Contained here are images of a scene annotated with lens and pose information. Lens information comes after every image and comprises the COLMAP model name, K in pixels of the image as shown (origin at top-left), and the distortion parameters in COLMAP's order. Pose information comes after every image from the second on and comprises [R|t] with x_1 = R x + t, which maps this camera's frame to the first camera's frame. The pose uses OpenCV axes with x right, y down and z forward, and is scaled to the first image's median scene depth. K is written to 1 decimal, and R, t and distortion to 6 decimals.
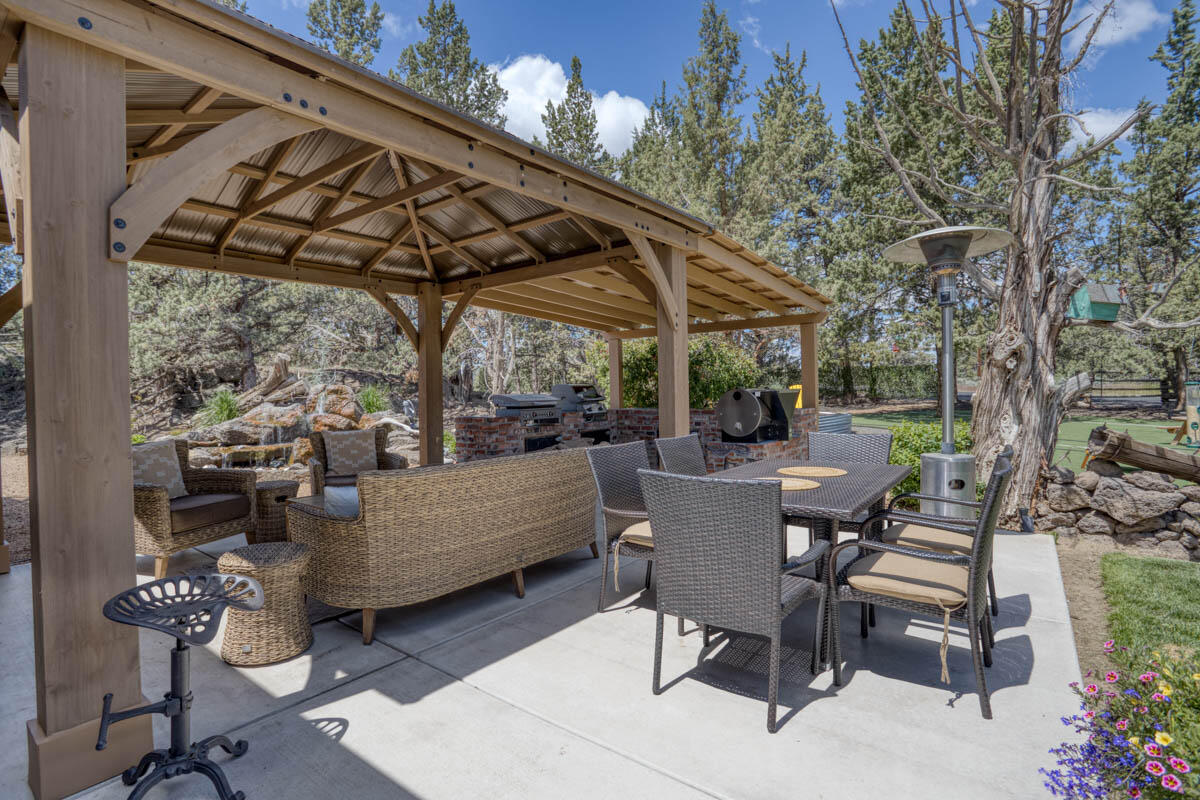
lens RADIAL K [[593.1, 0, 603.7], [0, 593.1, 401.8], [0, 0, 1]] dist [-0.035769, 0.011483]
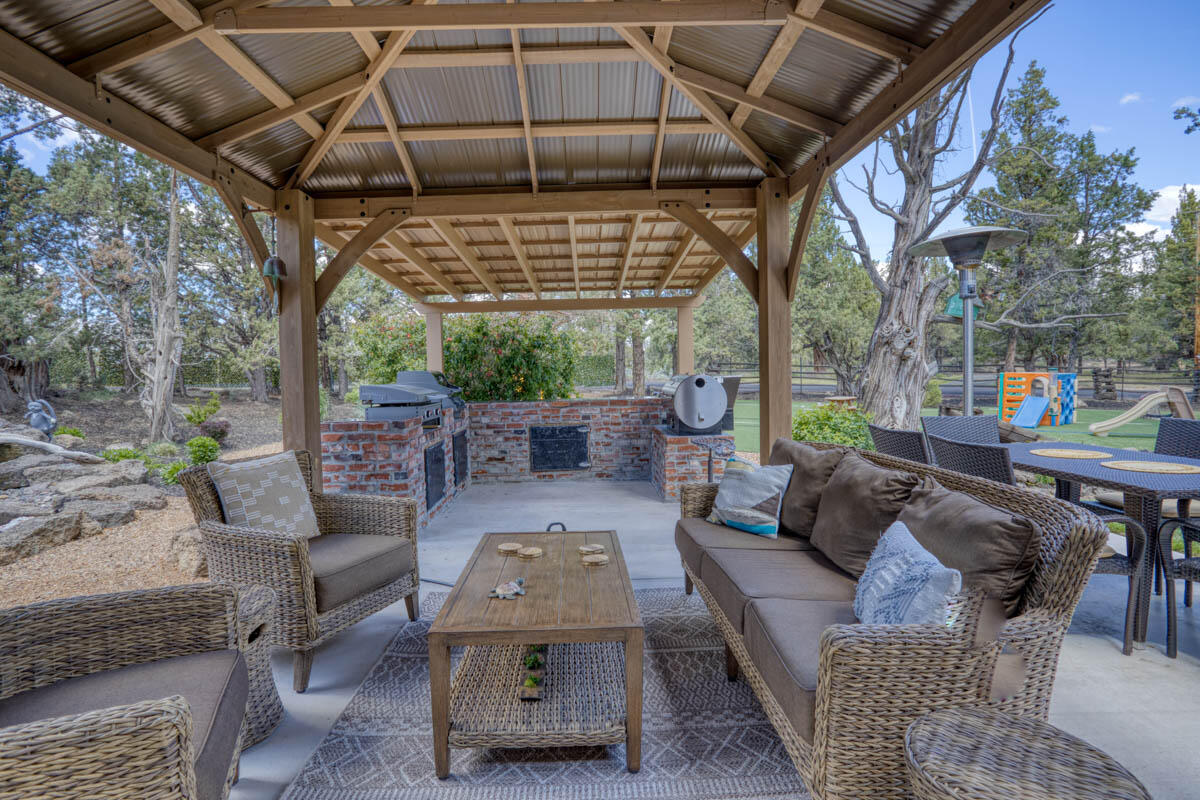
lens RADIAL K [[604.0, 0, 598.3], [0, 604.0, 402.8], [0, 0, 1]] dist [-0.004020, -0.000238]
pose [[0.786498, -0.029420, 0.616892, -0.453408], [0.019324, 0.999548, 0.023032, -0.004637], [-0.617291, -0.006194, 0.786711, 0.373319]]
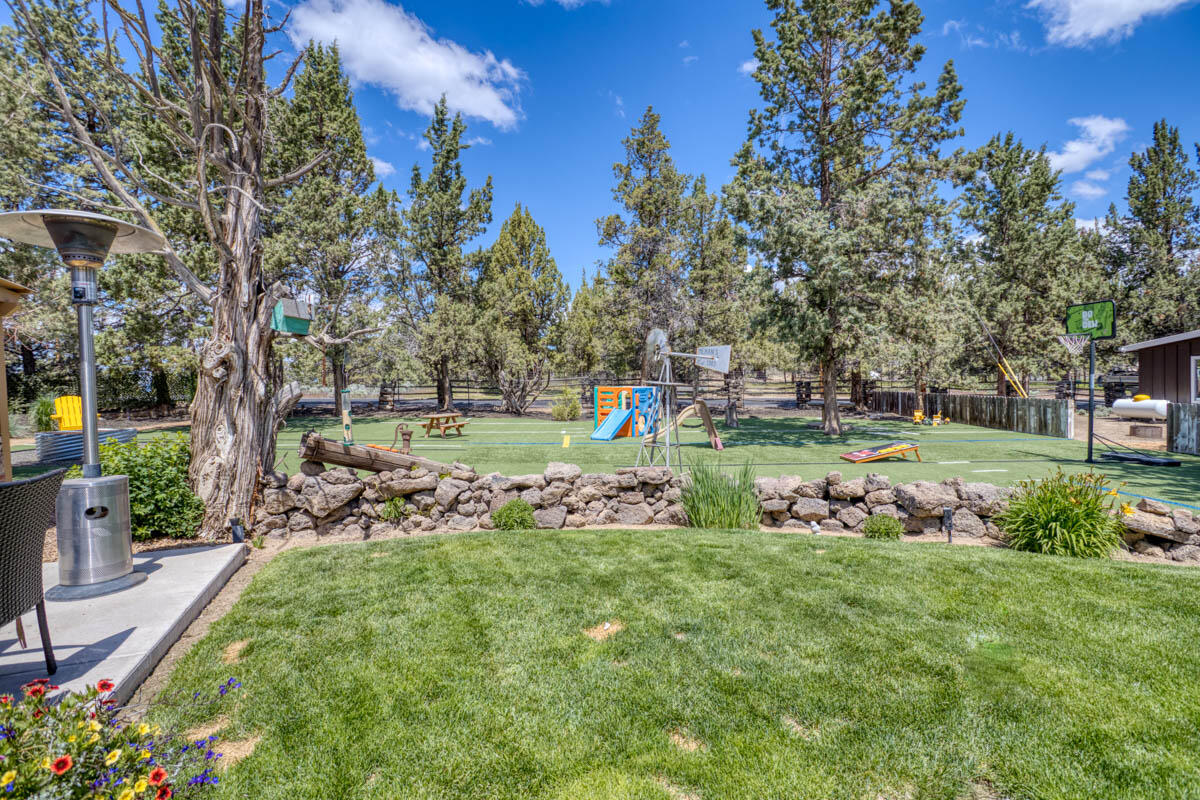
lens RADIAL K [[593.1, 0, 609.2], [0, 593.1, 398.4], [0, 0, 1]] dist [-0.035769, 0.011483]
pose [[0.523969, -0.024817, 0.851376, 0.203118], [0.040630, 0.999166, 0.004120, 0.000285], [-0.850768, 0.032433, 0.524540, -0.065431]]
